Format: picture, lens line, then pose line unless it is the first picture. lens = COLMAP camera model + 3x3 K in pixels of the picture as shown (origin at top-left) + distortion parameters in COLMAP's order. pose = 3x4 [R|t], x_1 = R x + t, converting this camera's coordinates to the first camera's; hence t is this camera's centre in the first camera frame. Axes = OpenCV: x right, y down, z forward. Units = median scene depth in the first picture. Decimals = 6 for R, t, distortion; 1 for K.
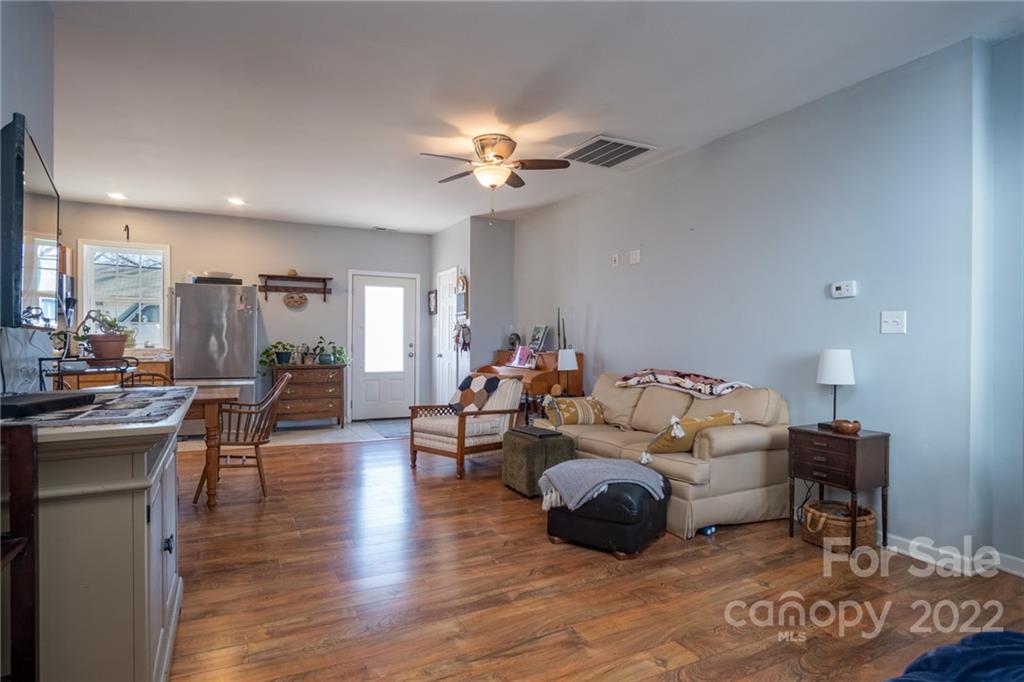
lens RADIAL K [[547.6, 0, 509.9], [0, 547.6, 342.6], [0, 0, 1]] dist [-0.018346, -0.003700]
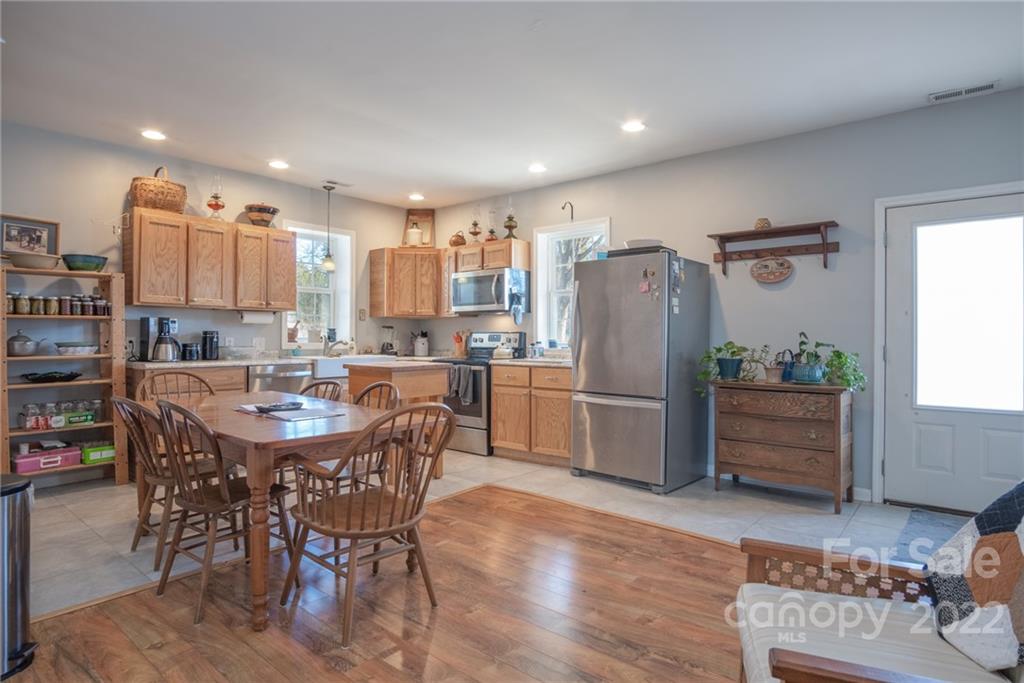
lens RADIAL K [[547.6, 0, 499.2], [0, 547.6, 338.3], [0, 0, 1]] dist [-0.018346, -0.003700]
pose [[0.378408, 0.002481, -0.925636, 0.038216], [-0.002971, 0.999995, 0.001465, -0.005101], [0.925634, 0.002196, 0.378413, 0.515283]]
